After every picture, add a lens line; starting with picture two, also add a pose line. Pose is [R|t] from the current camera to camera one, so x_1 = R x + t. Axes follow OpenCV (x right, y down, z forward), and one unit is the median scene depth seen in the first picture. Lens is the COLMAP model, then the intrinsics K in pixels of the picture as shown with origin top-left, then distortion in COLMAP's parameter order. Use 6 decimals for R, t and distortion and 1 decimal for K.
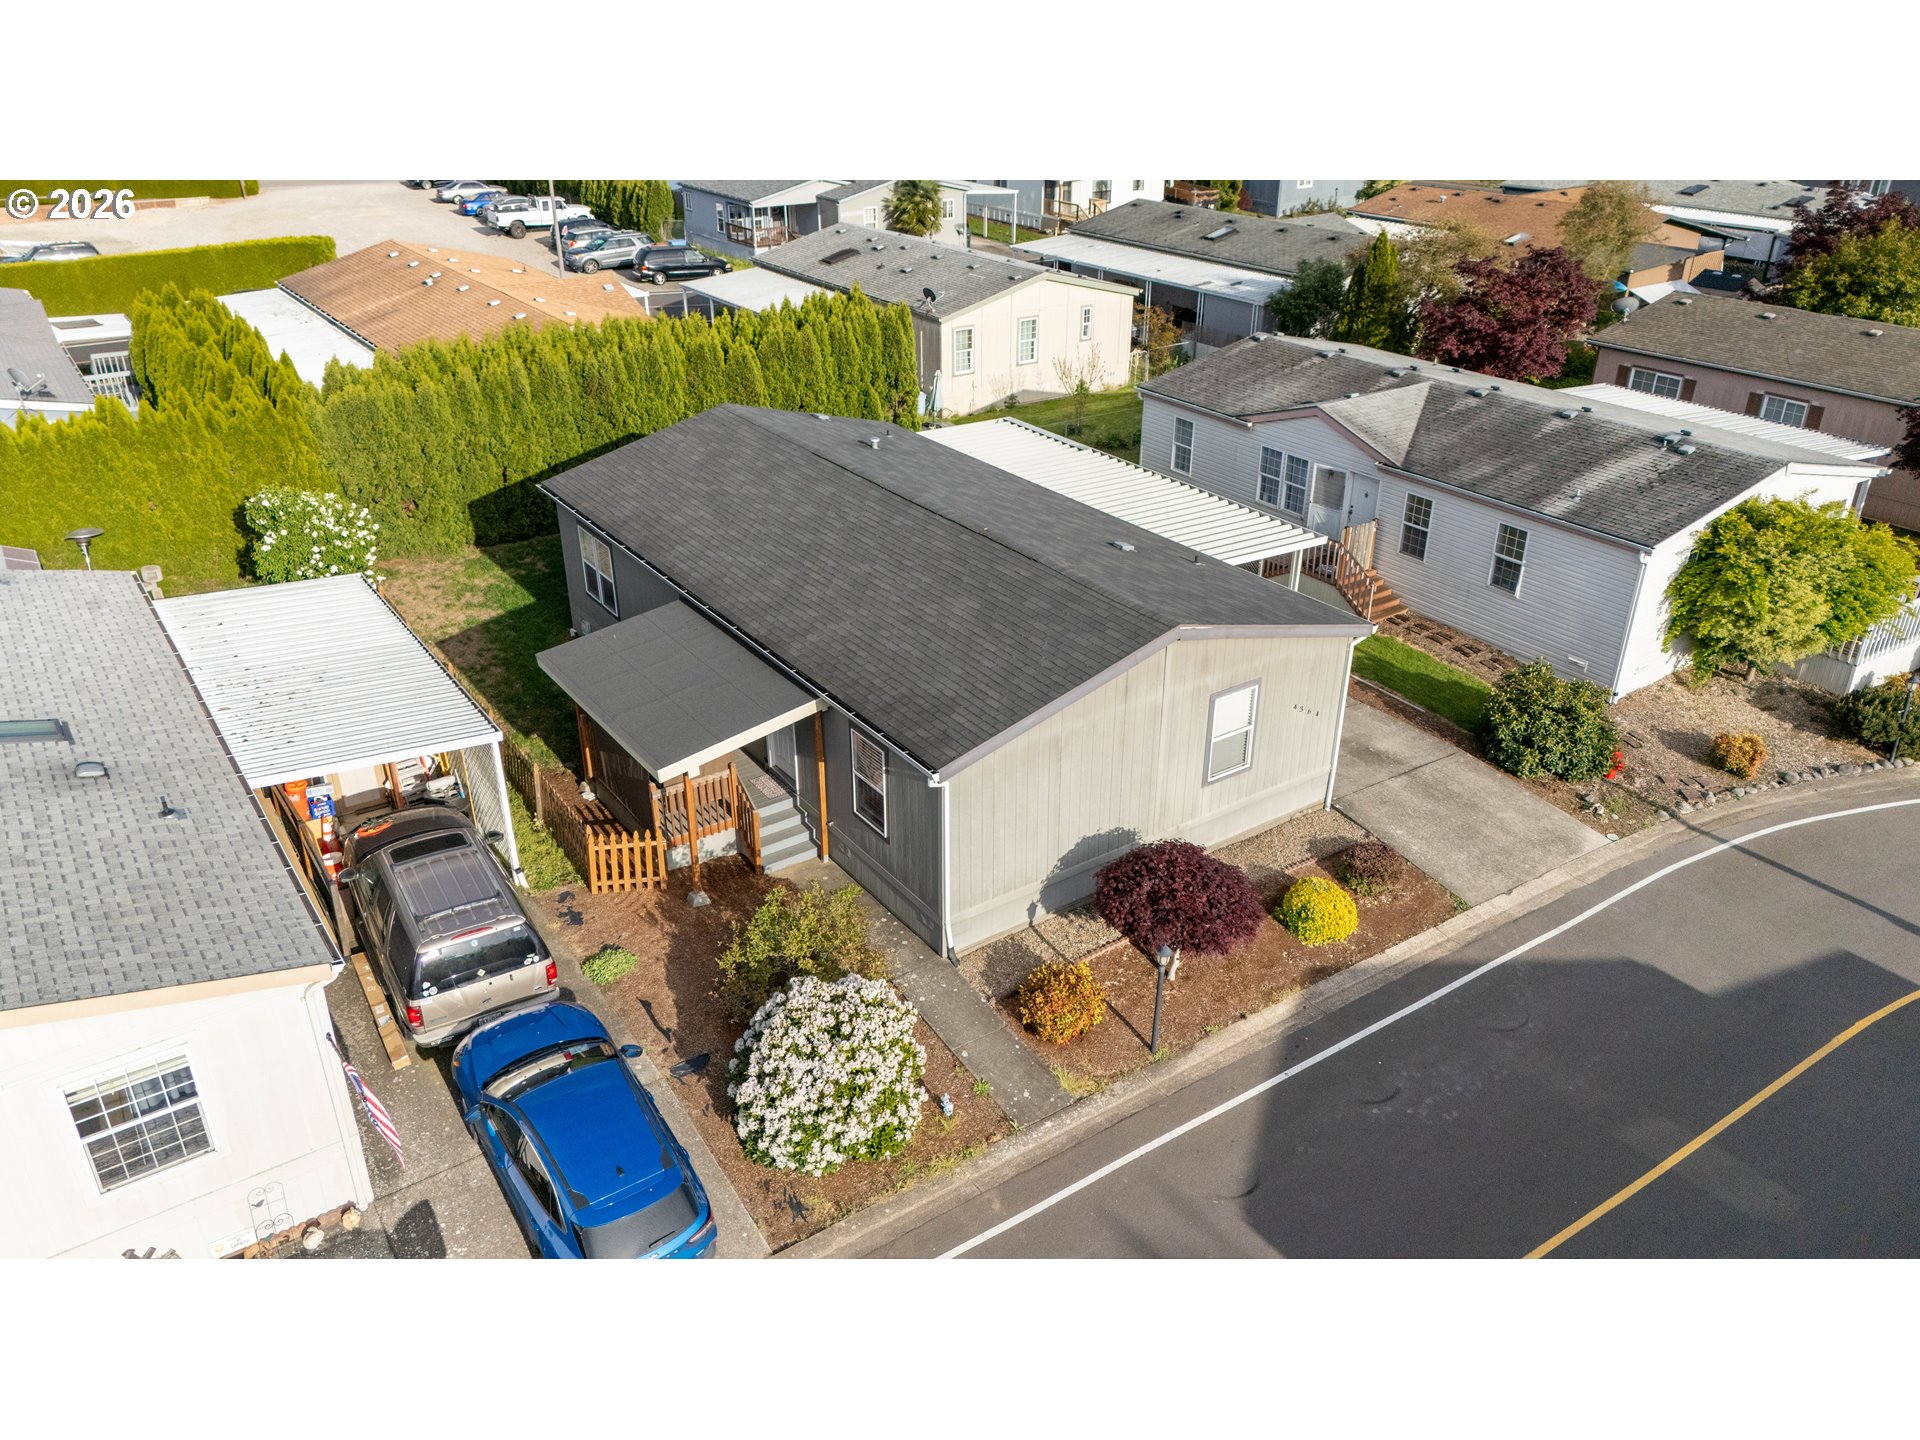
lens RADIAL K [[1446.9, 0, 960.0], [0, 1446.9, 720.0], [0, 0, 1]] dist [0.056205, -0.005491]
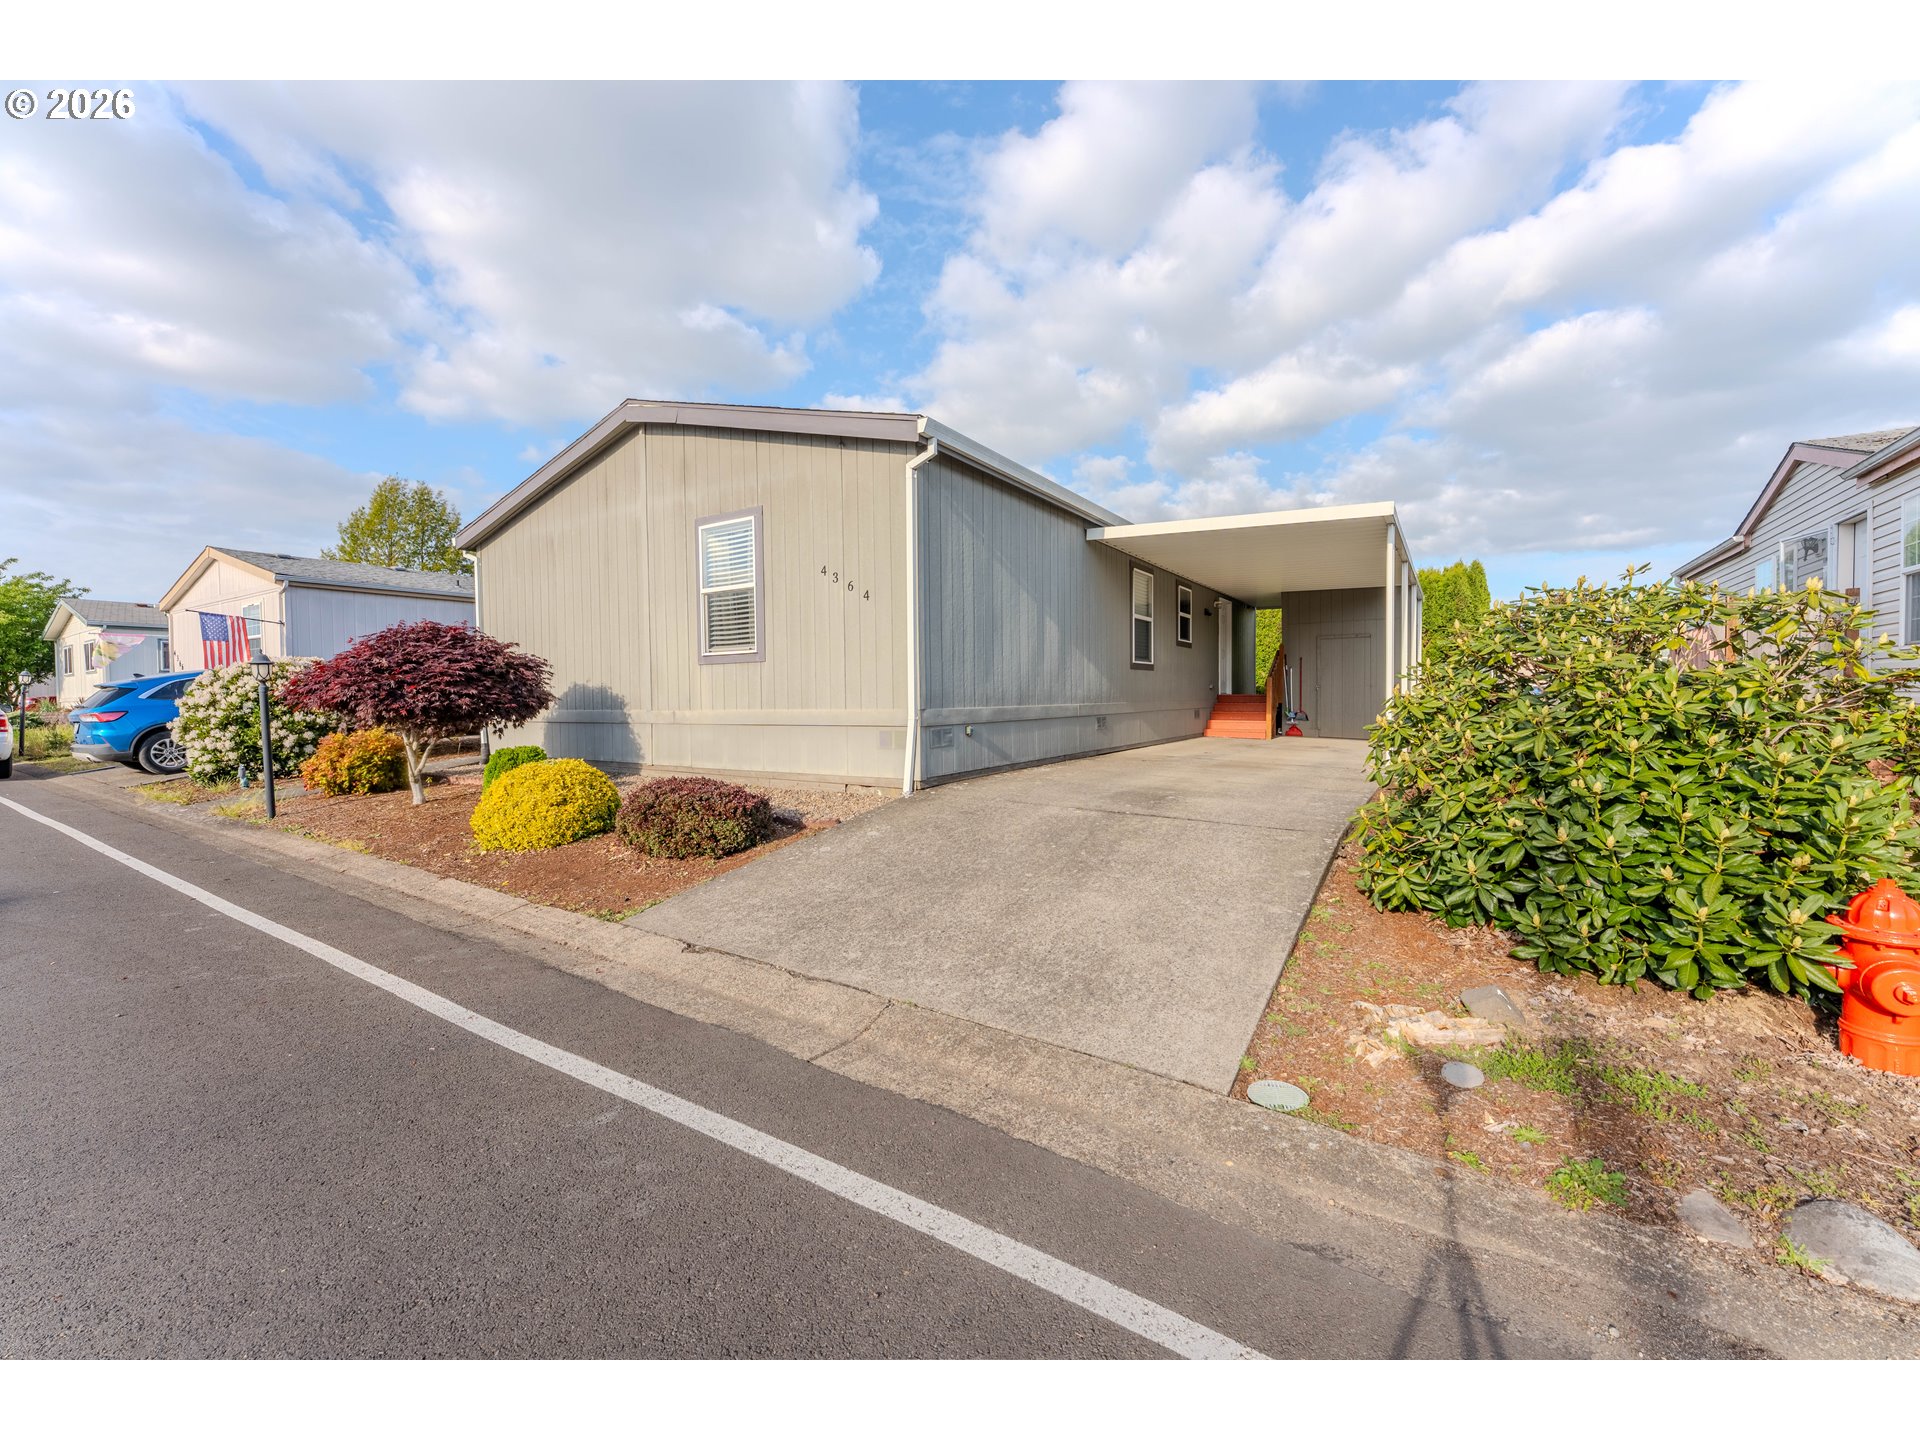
lens RADIAL K [[762.7, 0, 967.0], [0, 762.7, 718.2], [0, 0, 1]] dist [-0.001394, -0.000306]
pose [[0.378454, 0.023647, -0.925318, 0.604208], [-0.408841, 0.901144, -0.144186, 0.076137], [0.830435, 0.432875, 0.350709, 1.045101]]
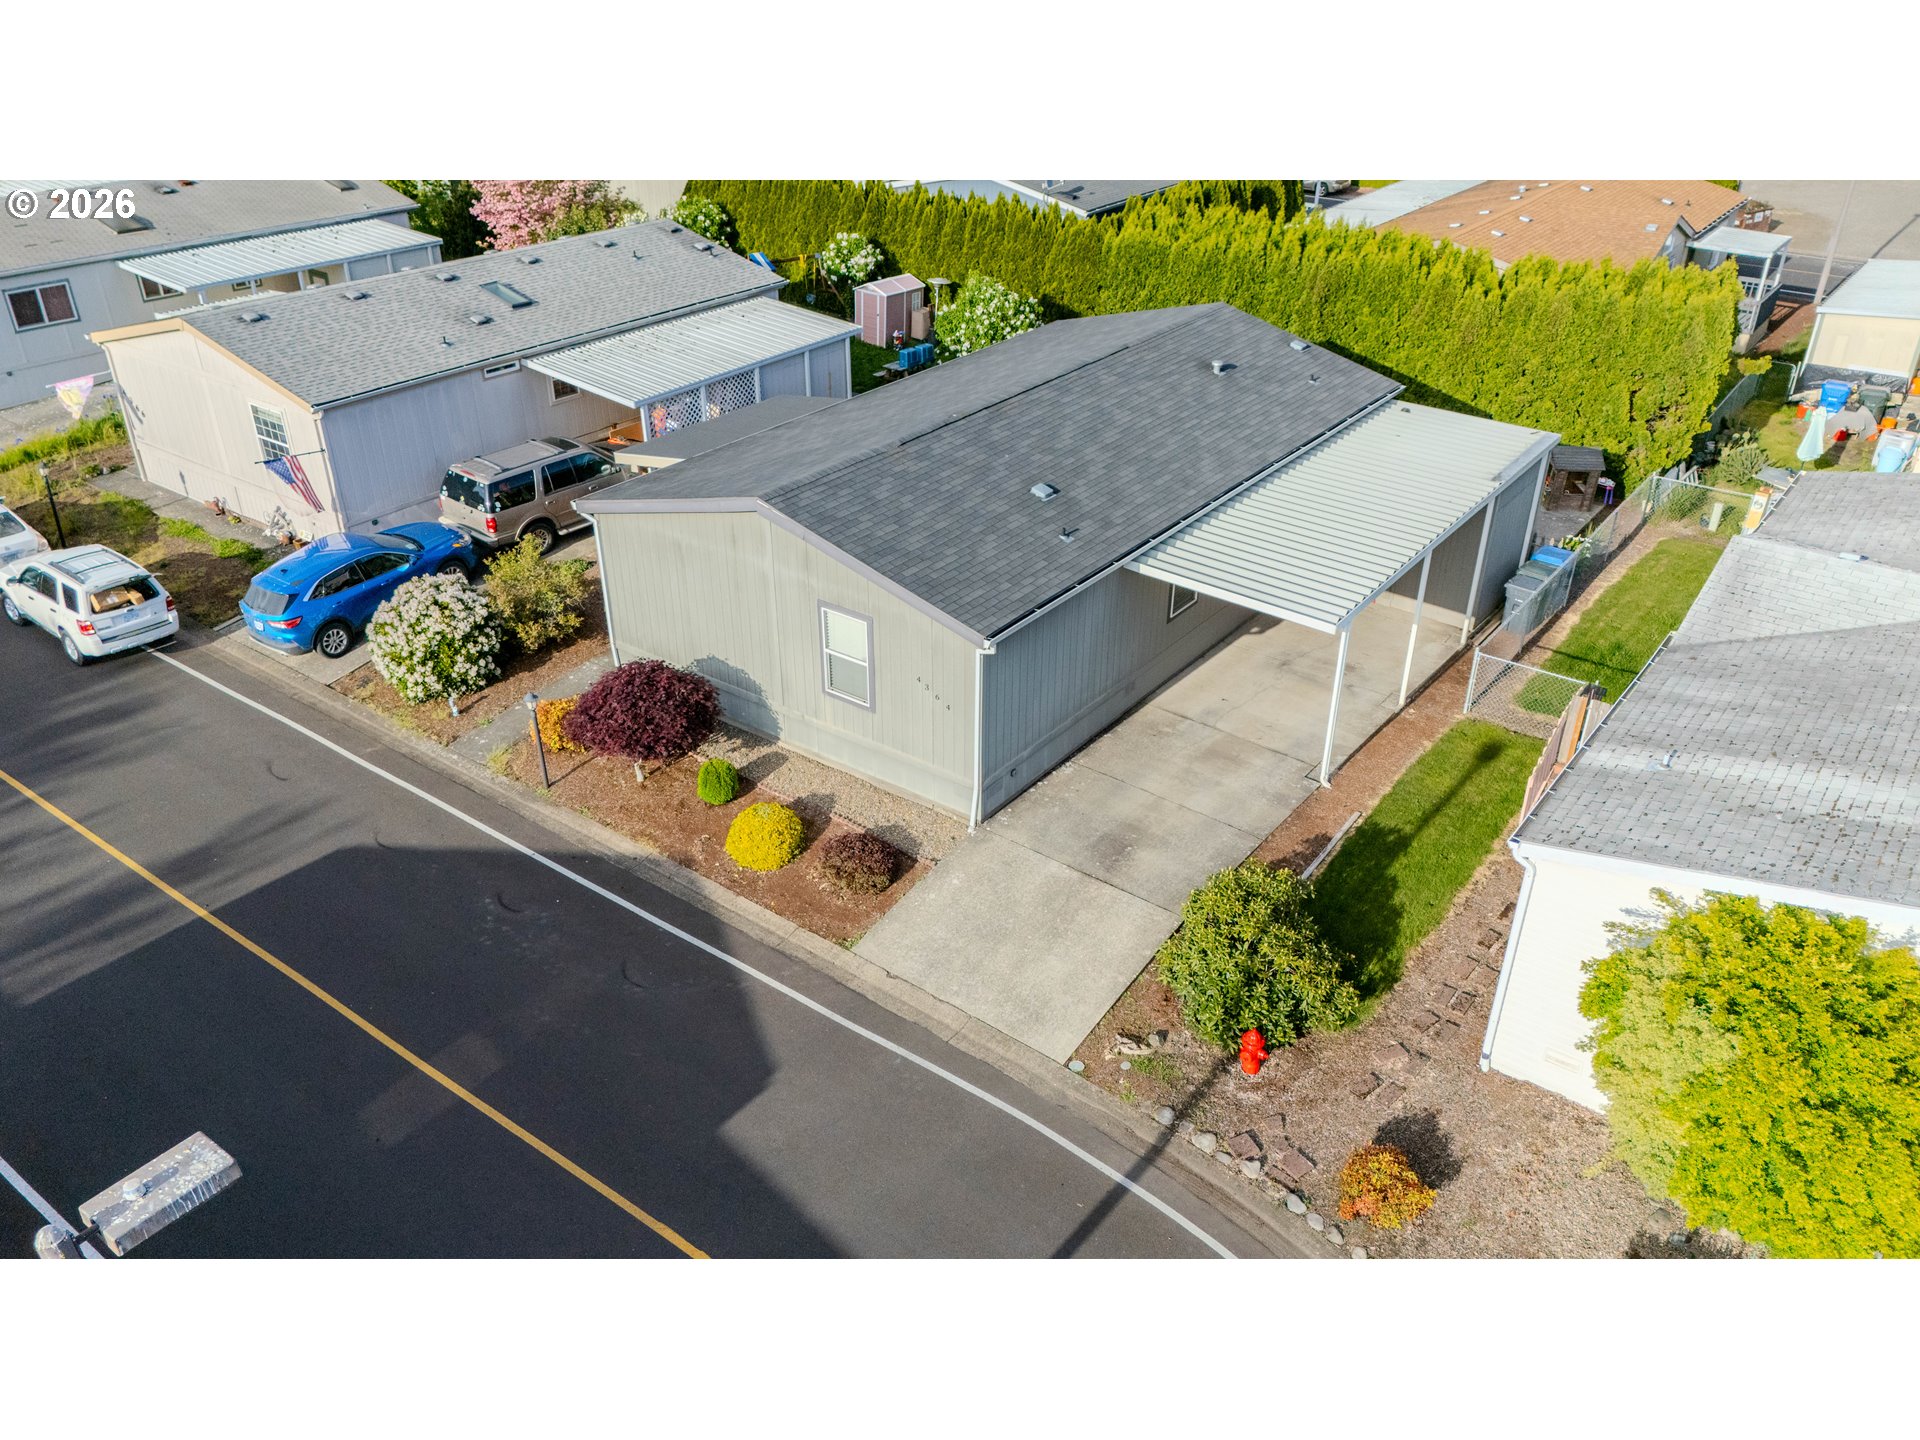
lens RADIAL K [[1446.9, 0, 960.0], [0, 1446.9, 720.0], [0, 0, 1]] dist [0.056205, -0.005491]
pose [[0.309731, 0.473121, -0.824757, 1.091435], [-0.429643, 0.843448, 0.322494, -0.318627], [0.848218, 0.254465, 0.464515, 0.653884]]
